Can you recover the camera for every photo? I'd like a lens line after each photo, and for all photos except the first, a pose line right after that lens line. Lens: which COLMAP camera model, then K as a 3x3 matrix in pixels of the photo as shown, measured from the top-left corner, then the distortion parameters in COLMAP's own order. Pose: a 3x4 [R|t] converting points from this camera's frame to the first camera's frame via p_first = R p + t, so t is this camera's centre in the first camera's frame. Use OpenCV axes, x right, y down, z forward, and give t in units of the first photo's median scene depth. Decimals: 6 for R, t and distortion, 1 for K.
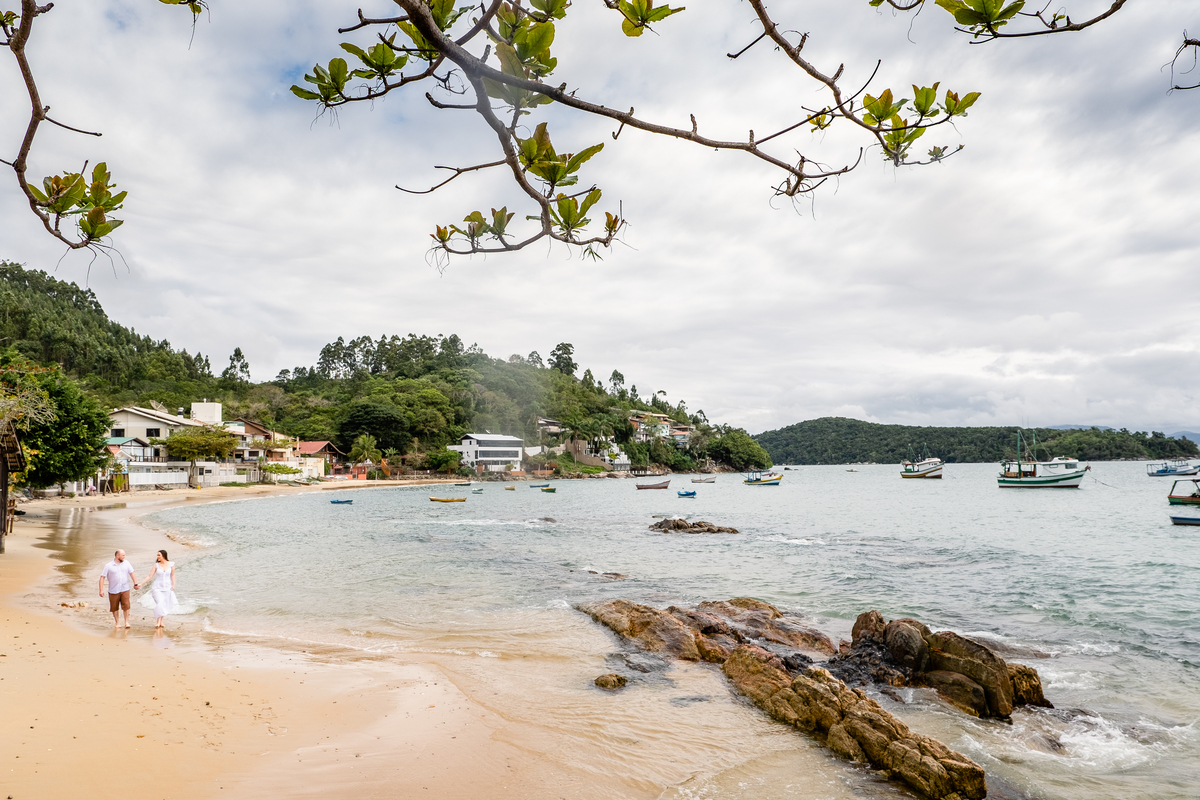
lens RADIAL K [[992.1, 0, 637.7], [0, 992.1, 424.9], [0, 0, 1]] dist [-0.000345, -0.001892]
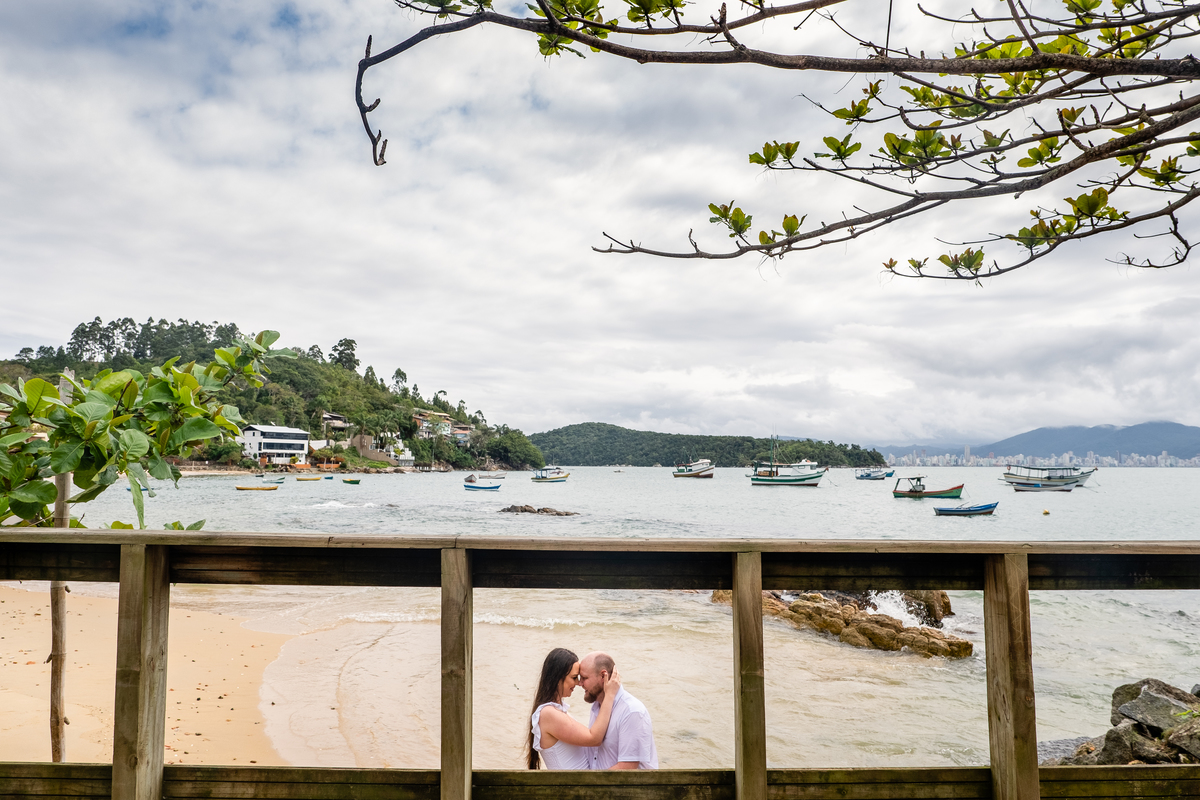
lens RADIAL K [[992.1, 0, 637.7], [0, 992.1, 424.9], [0, 0, 1]] dist [-0.000345, -0.001892]
pose [[0.942214, 0.035860, 0.333088, -0.130541], [-0.031732, 0.999337, -0.017829, 0.013592], [-0.333506, 0.006229, 0.942727, -0.047305]]
